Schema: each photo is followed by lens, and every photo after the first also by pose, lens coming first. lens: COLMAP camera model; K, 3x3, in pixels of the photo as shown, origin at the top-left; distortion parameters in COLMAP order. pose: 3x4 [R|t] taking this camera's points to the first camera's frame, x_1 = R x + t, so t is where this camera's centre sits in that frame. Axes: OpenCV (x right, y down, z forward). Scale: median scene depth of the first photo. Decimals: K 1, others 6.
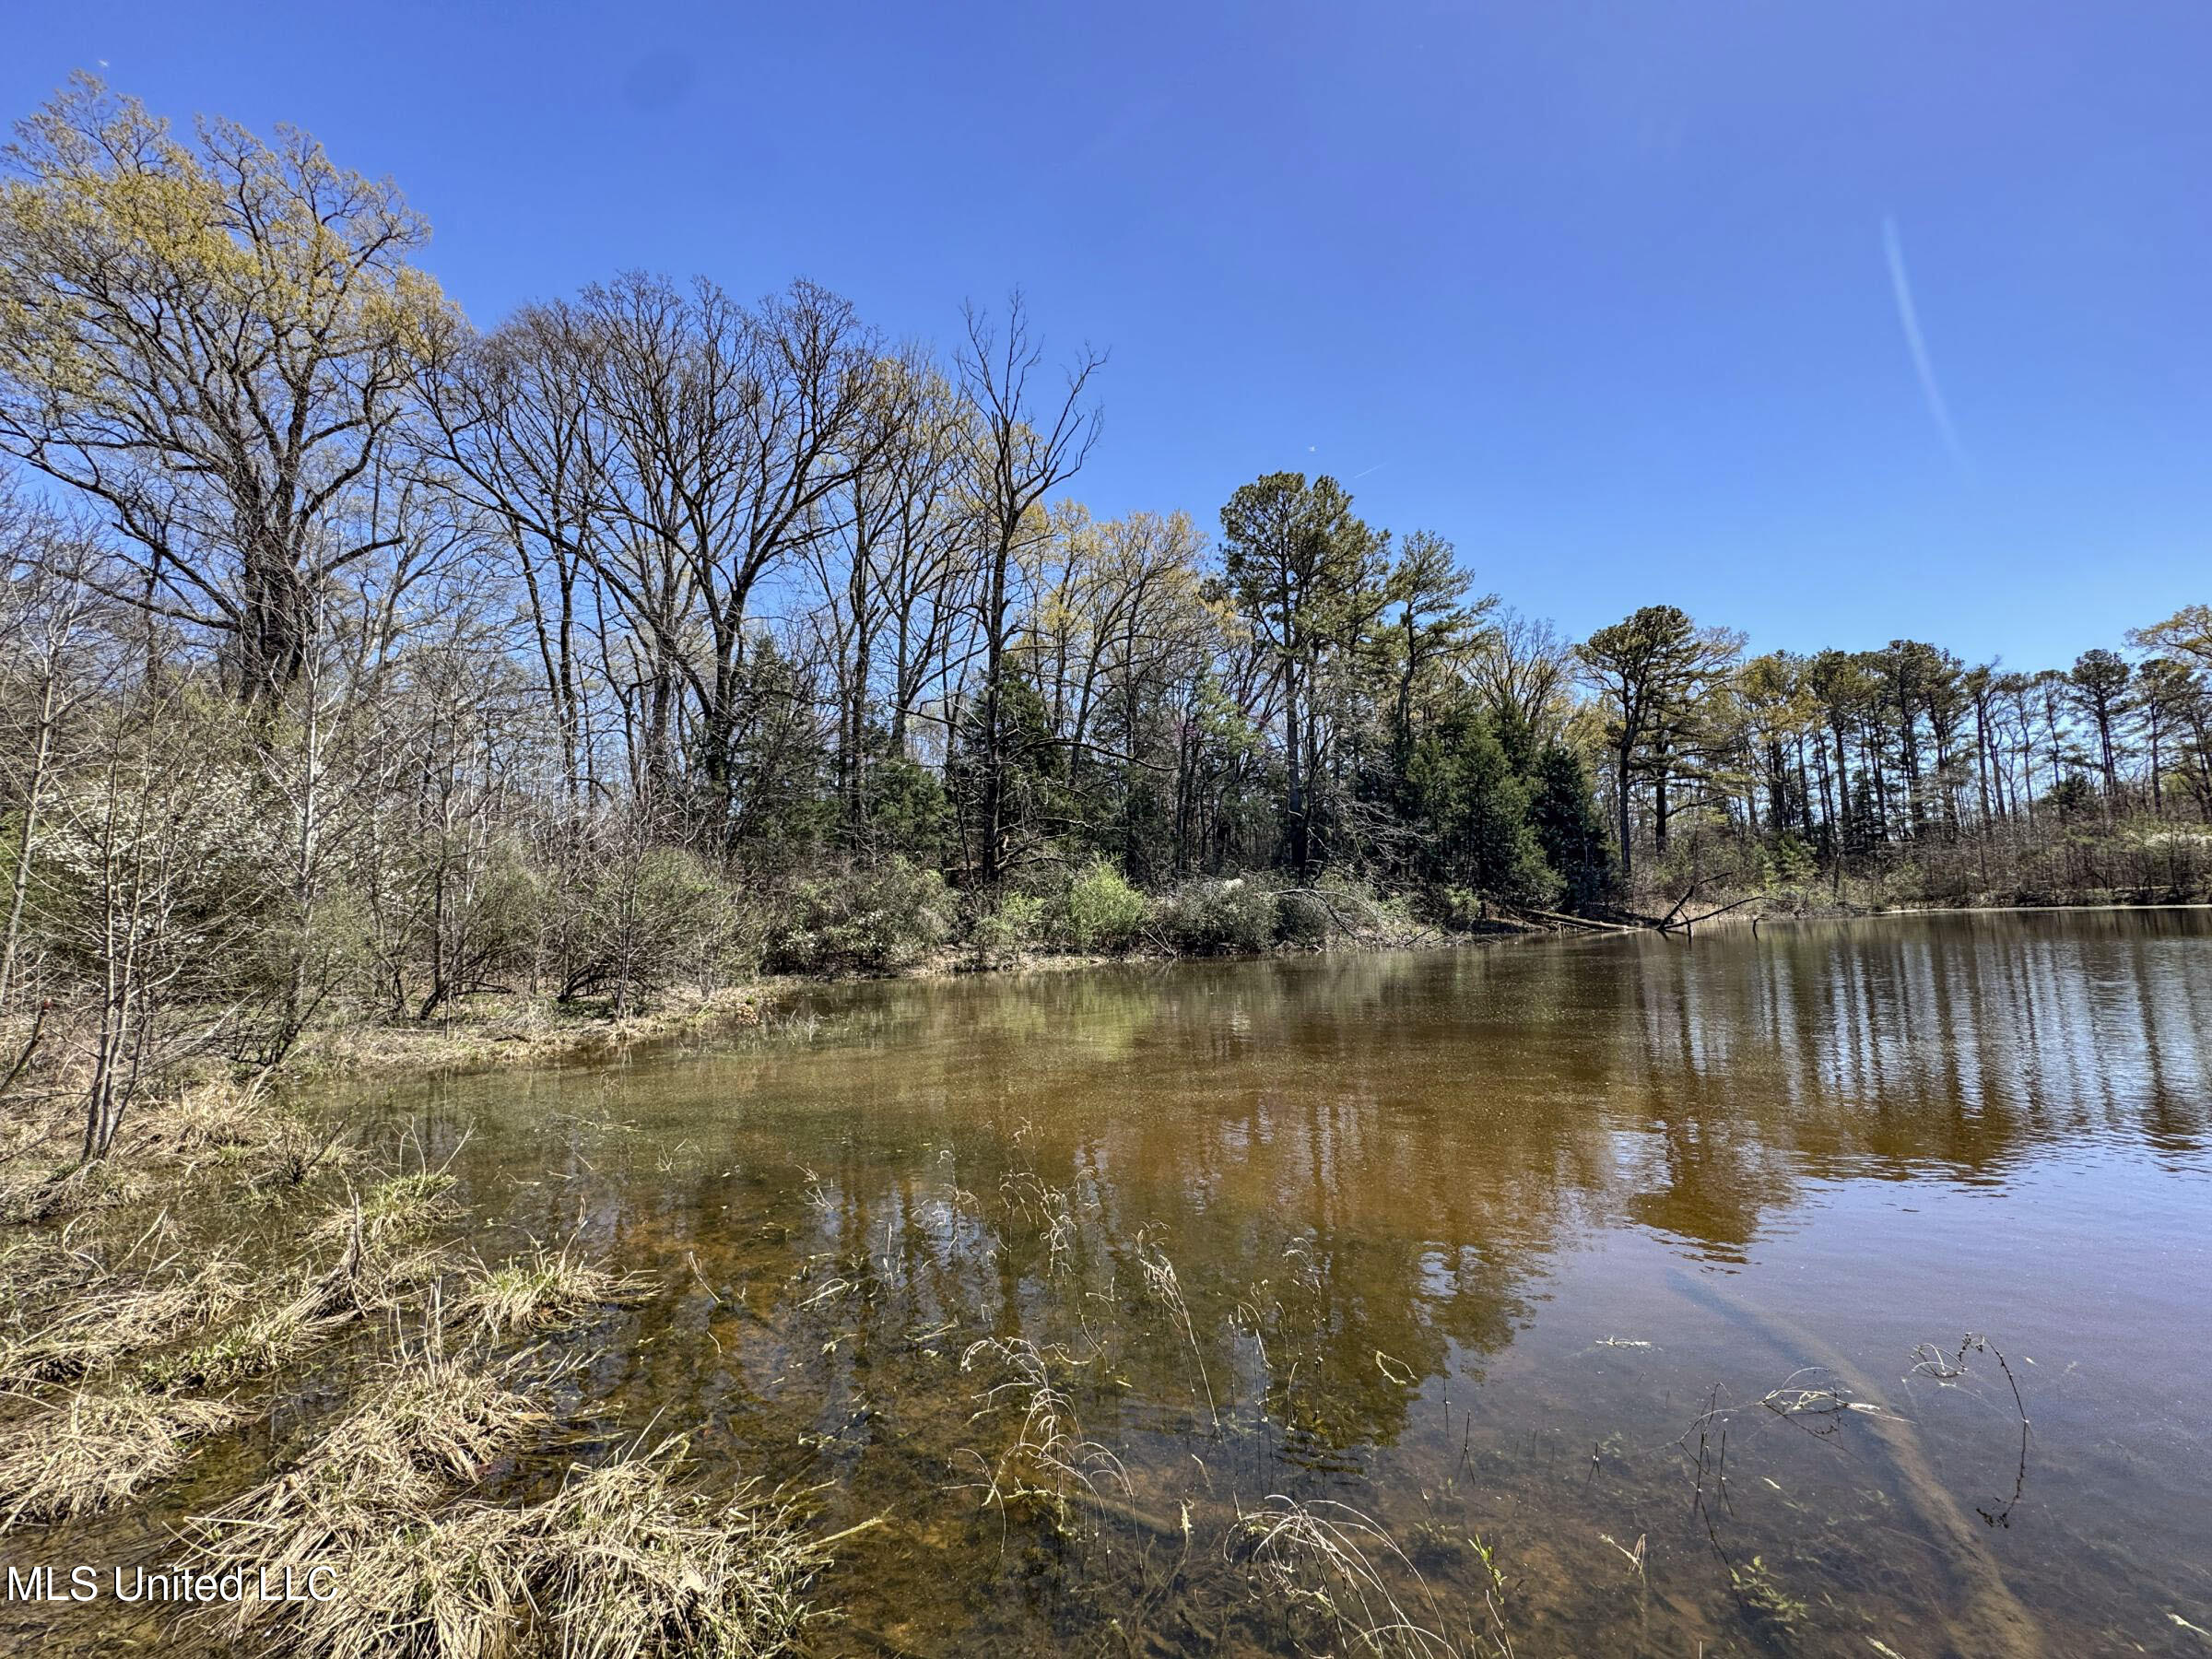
lens RADIAL K [[881.7, 0, 1101.5], [0, 881.7, 829.5], [0, 0, 1]] dist [-0.003306, 0.000303]
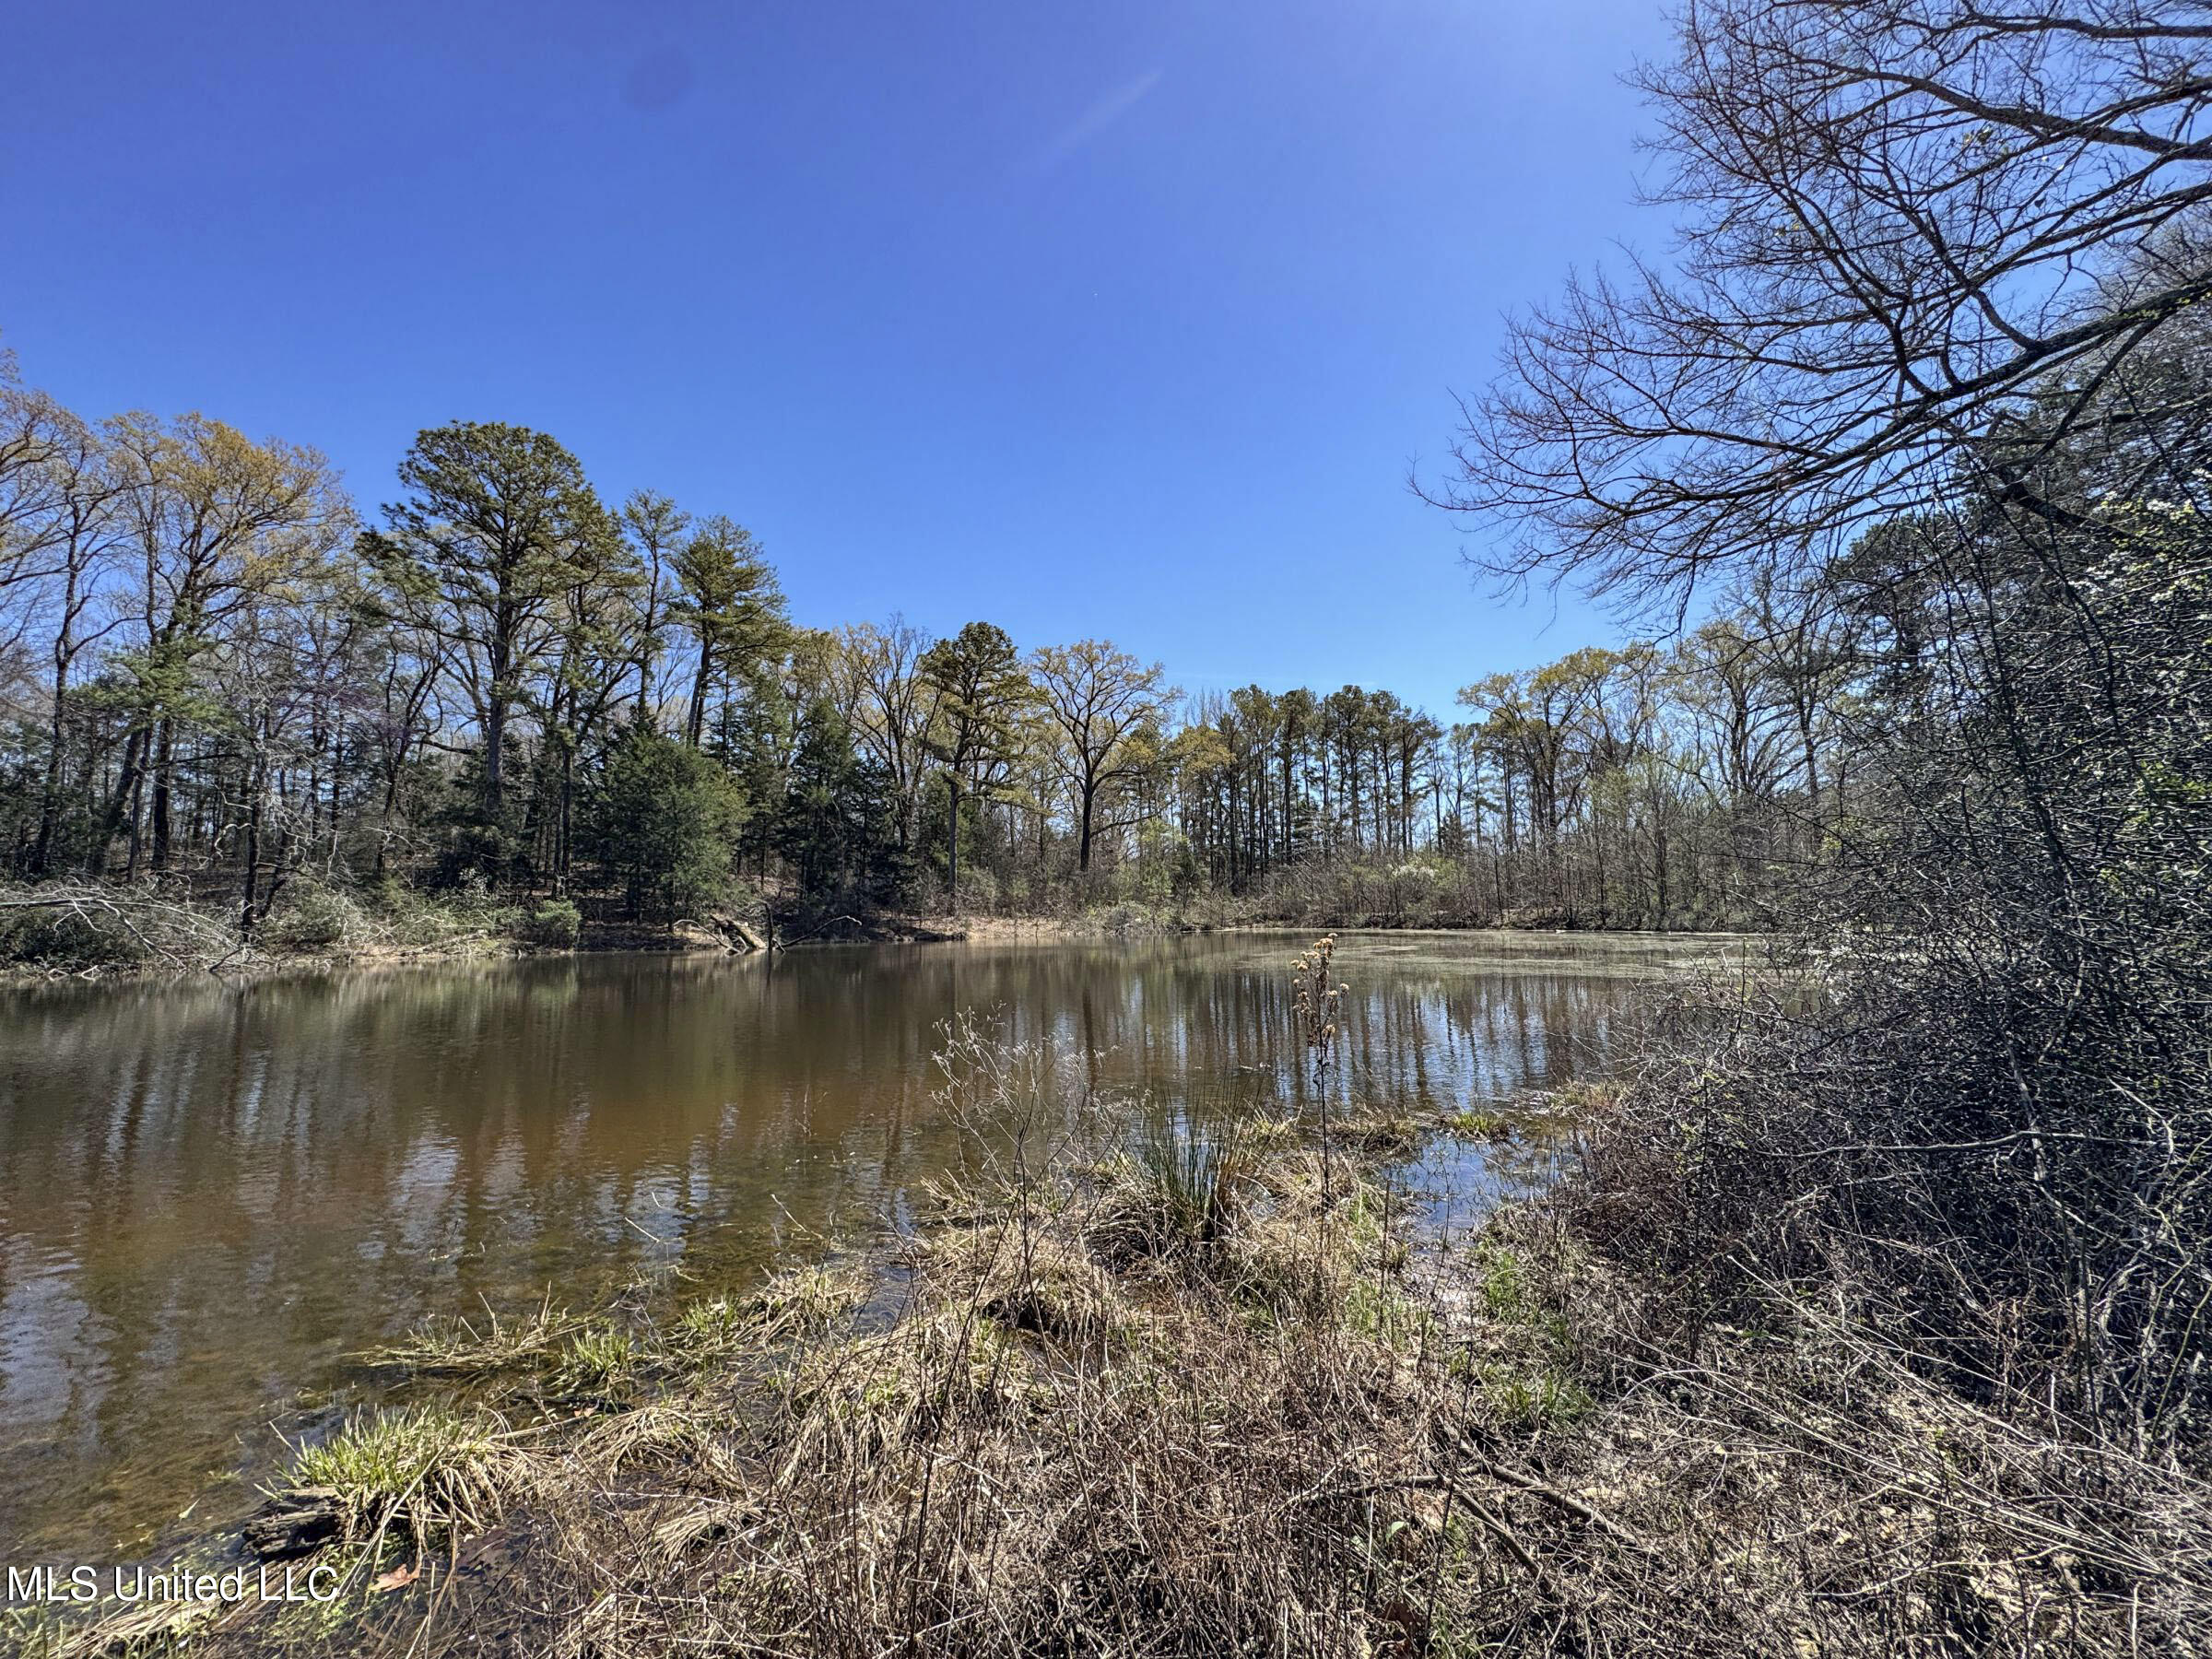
lens RADIAL K [[881.7, 0, 1107.3], [0, 881.7, 830.7], [0, 0, 1]] dist [-0.003306, 0.000303]
pose [[0.964736, 0.044154, 0.259490, 0.567829], [-0.043969, 0.999012, -0.006519, -0.017829], [-0.259521, -0.005121, 0.965724, -0.008389]]
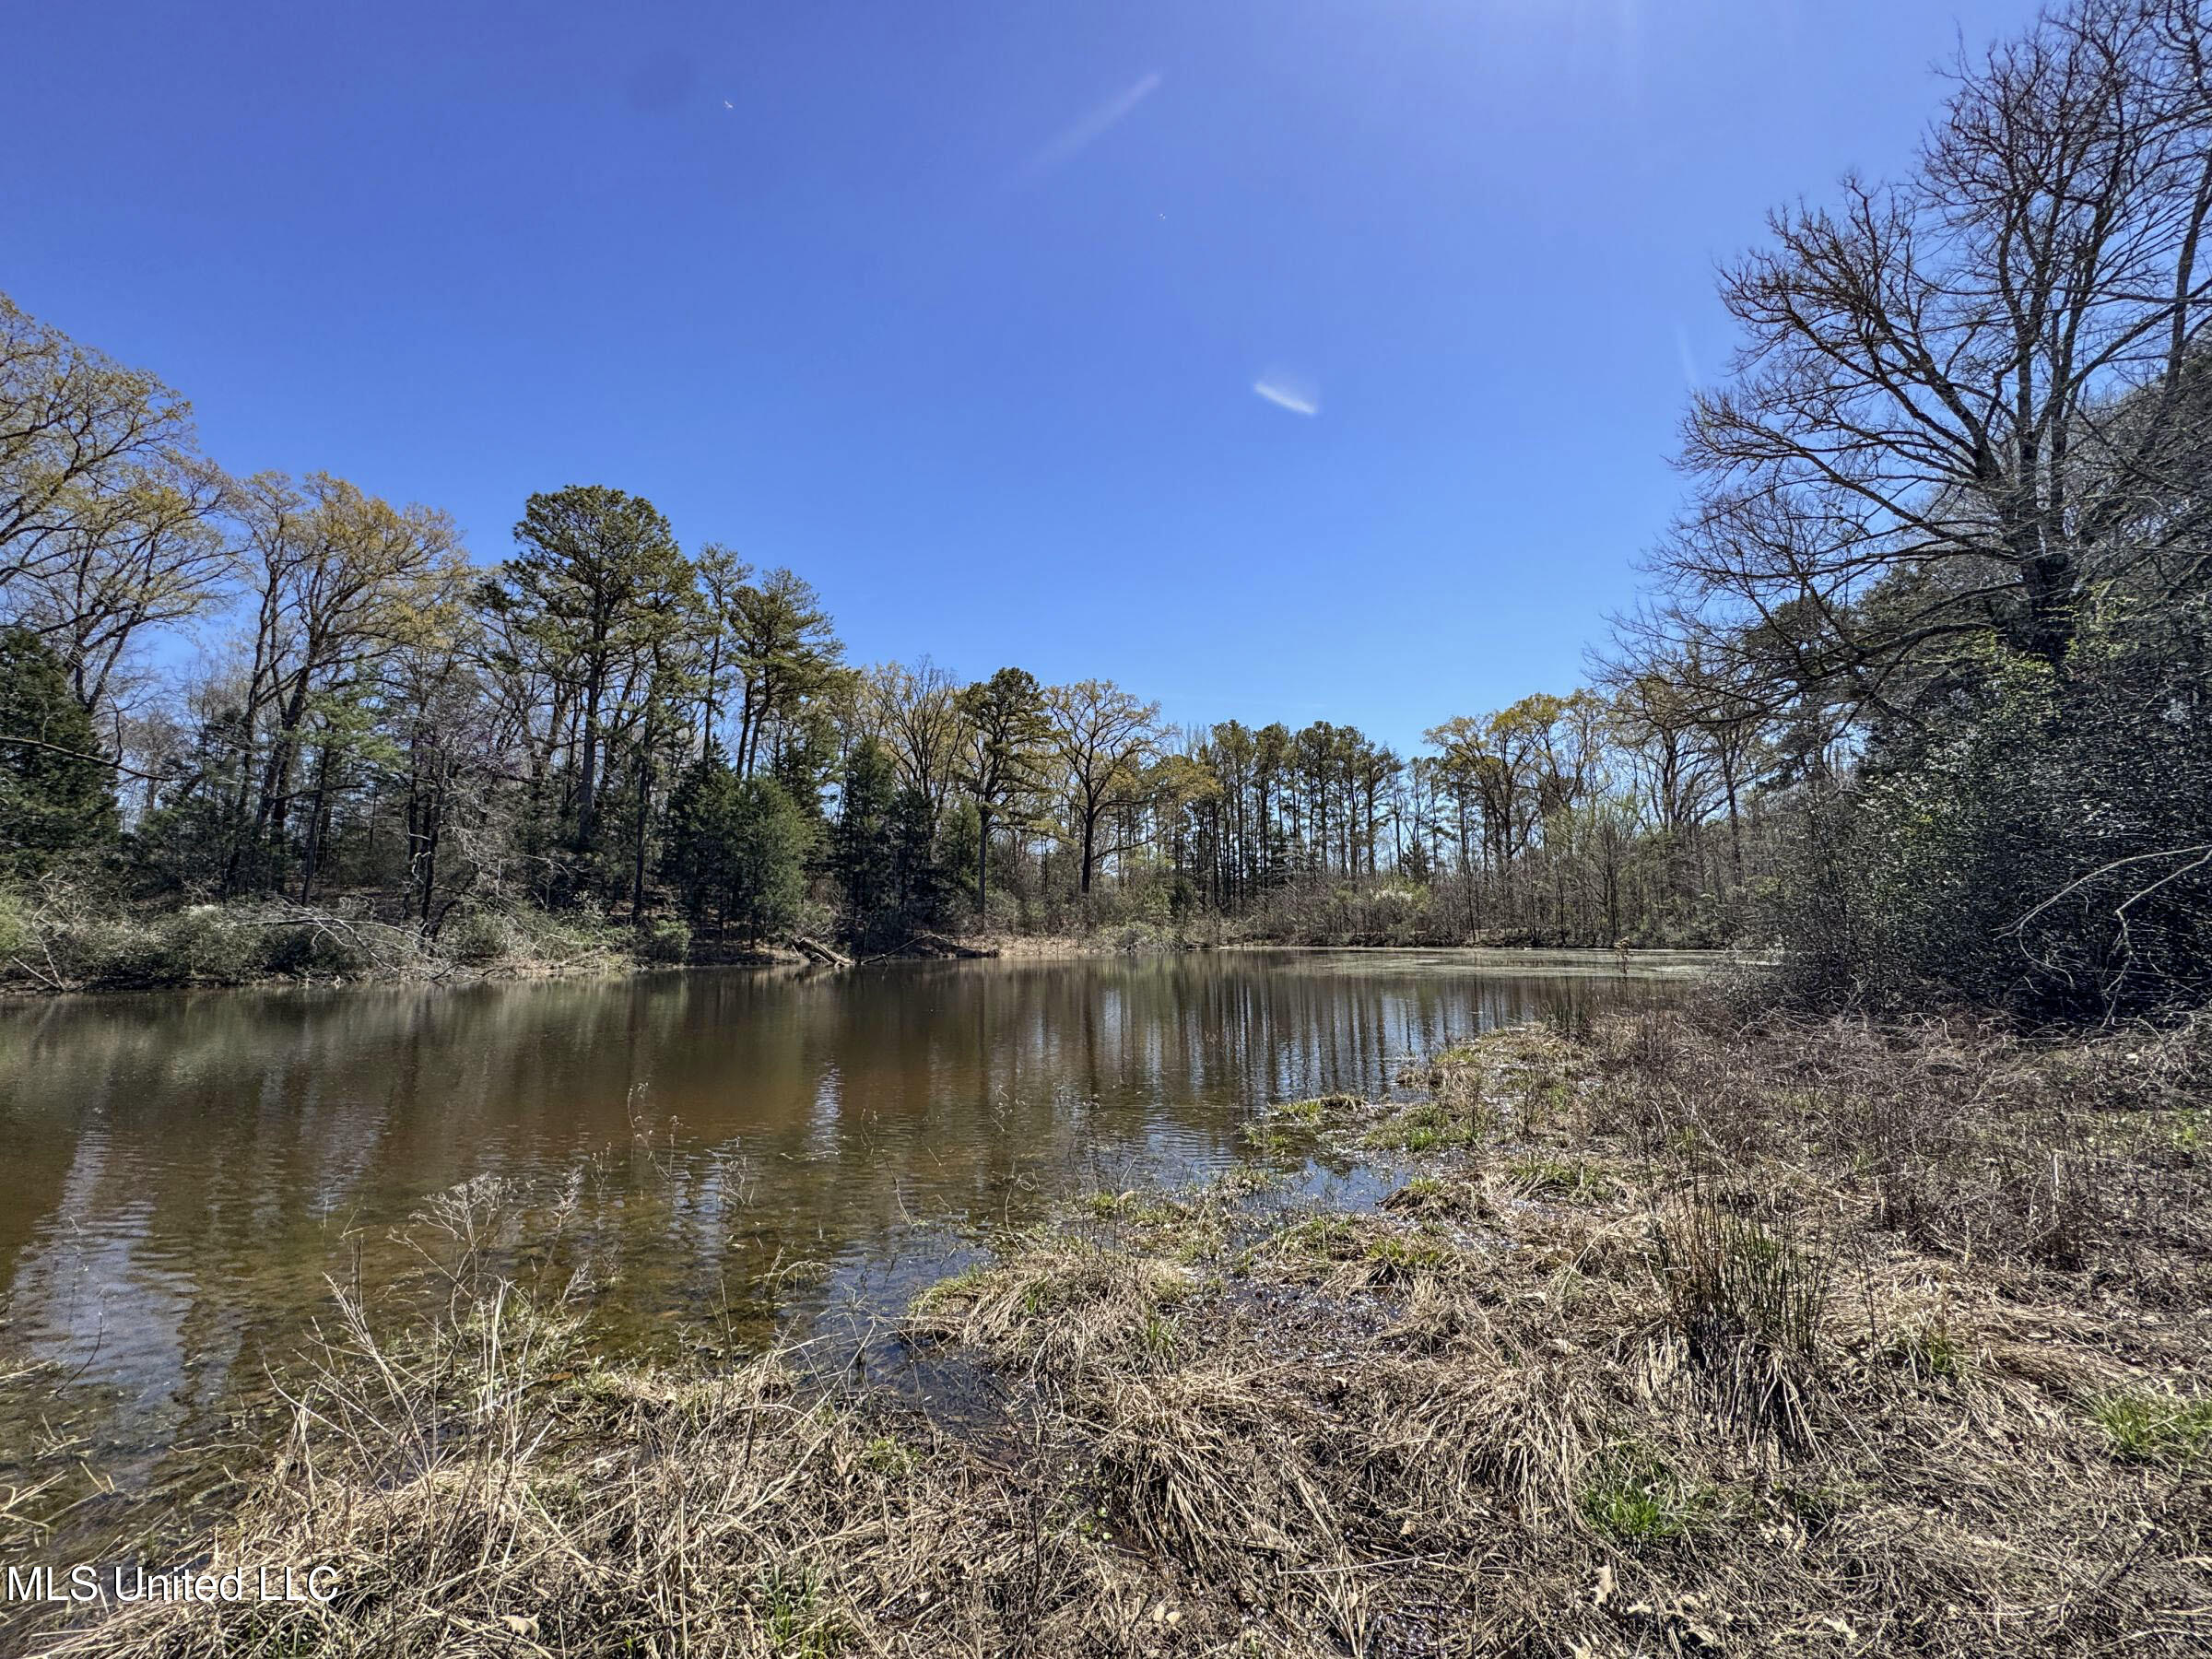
lens RADIAL K [[881.7, 0, 1107.3], [0, 881.7, 830.9], [0, 0, 1]] dist [-0.003306, 0.000303]
pose [[0.946506, 0.058148, 0.317403, 0.441661], [-0.050818, 0.998216, -0.031330, -0.022506], [-0.318658, 0.013524, 0.947773, -0.091656]]
